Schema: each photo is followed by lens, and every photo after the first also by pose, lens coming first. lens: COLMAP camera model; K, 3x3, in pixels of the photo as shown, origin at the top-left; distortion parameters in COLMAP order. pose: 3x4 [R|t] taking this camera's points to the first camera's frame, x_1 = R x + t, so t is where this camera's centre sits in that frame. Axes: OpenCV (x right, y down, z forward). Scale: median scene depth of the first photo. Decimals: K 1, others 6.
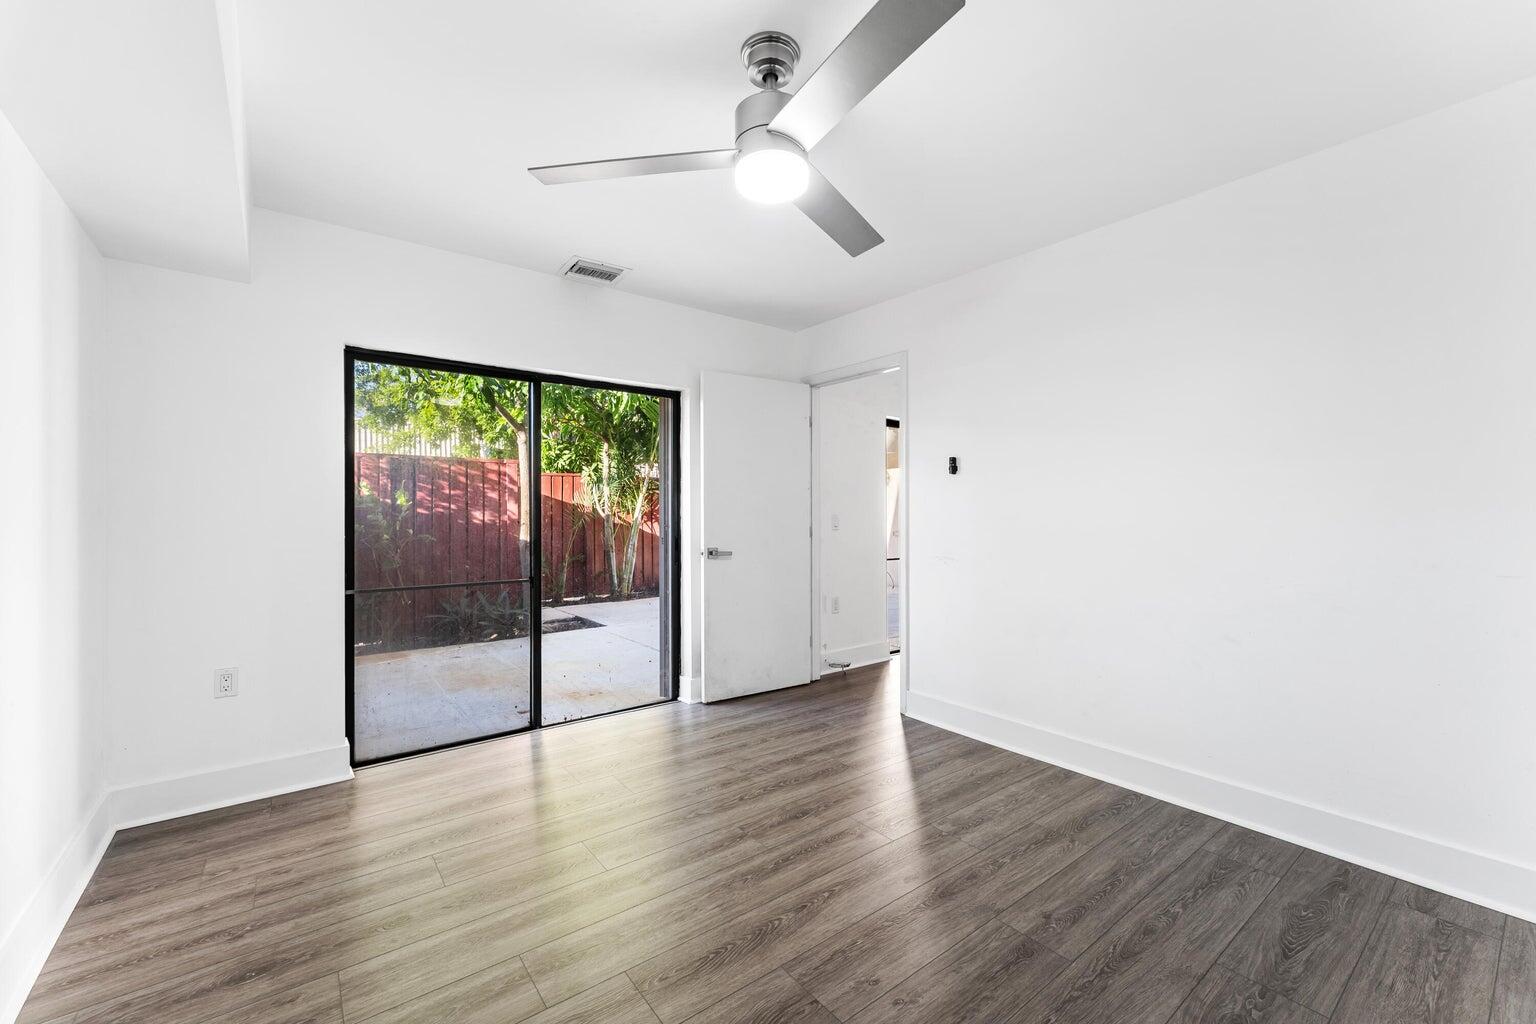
lens RADIAL K [[628.3, 0, 768.0], [0, 628.3, 512.0], [0, 0, 1]] dist [0.002180, -0.000304]
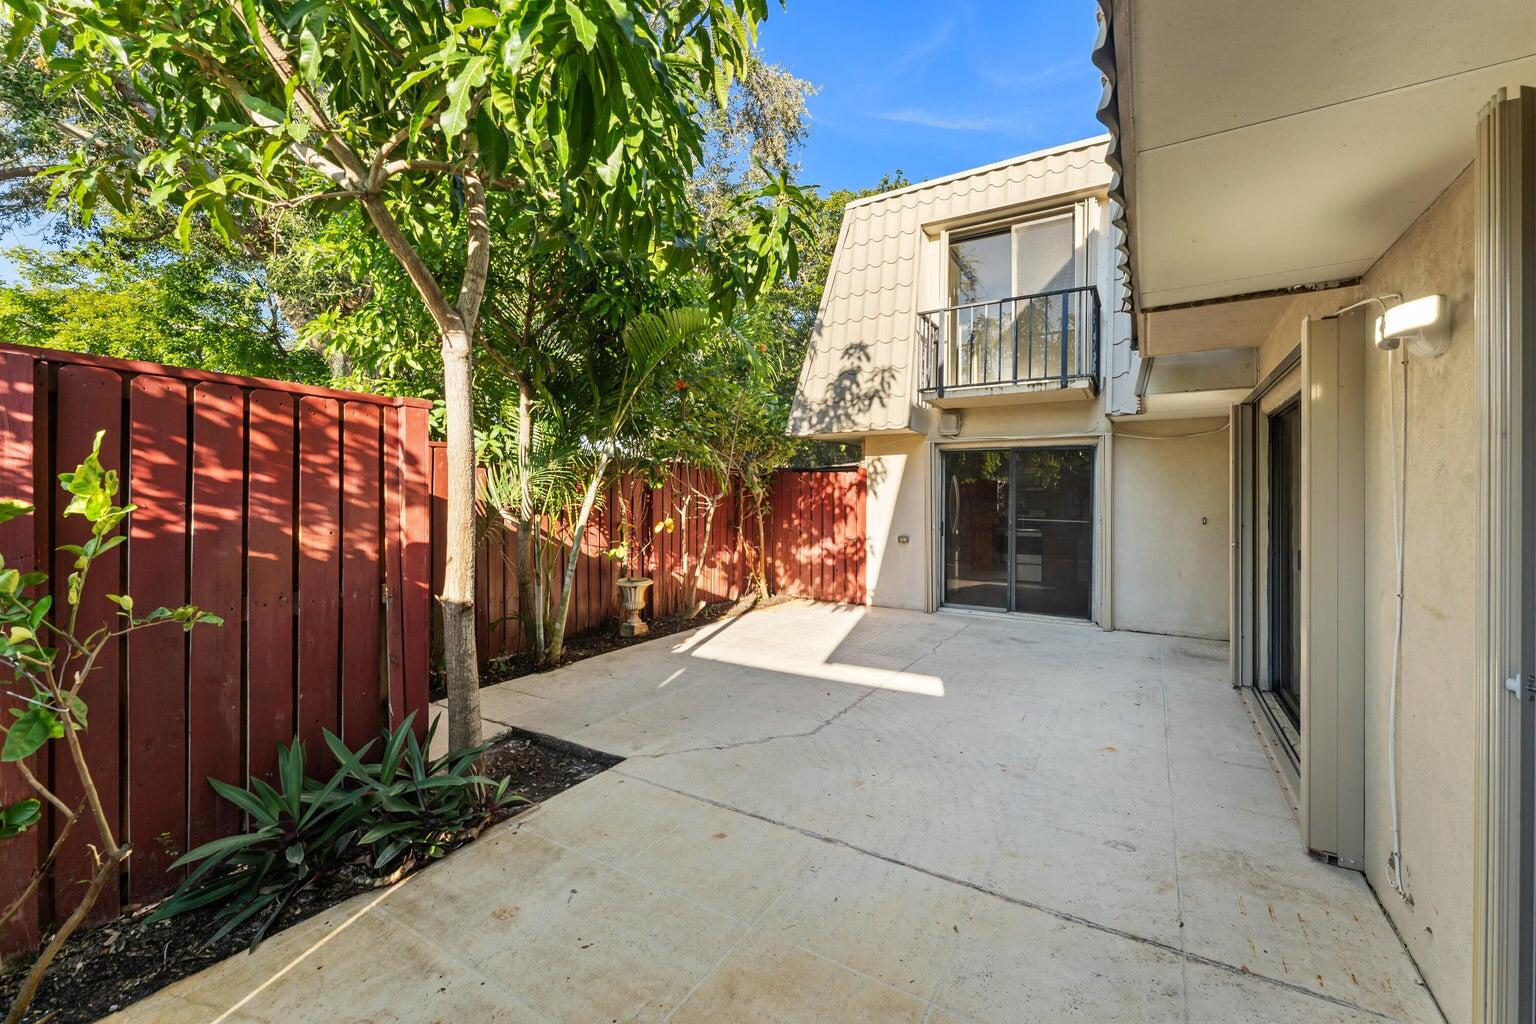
lens RADIAL K [[628.3, 0, 768.0], [0, 628.3, 512.0], [0, 0, 1]] dist [0.002180, -0.000304]
pose [[0.935801, -0.006096, 0.352475, -0.254194], [0.000942, 0.999890, 0.014793, -0.010854], [-0.352526, -0.013511, 0.935704, 0.403003]]
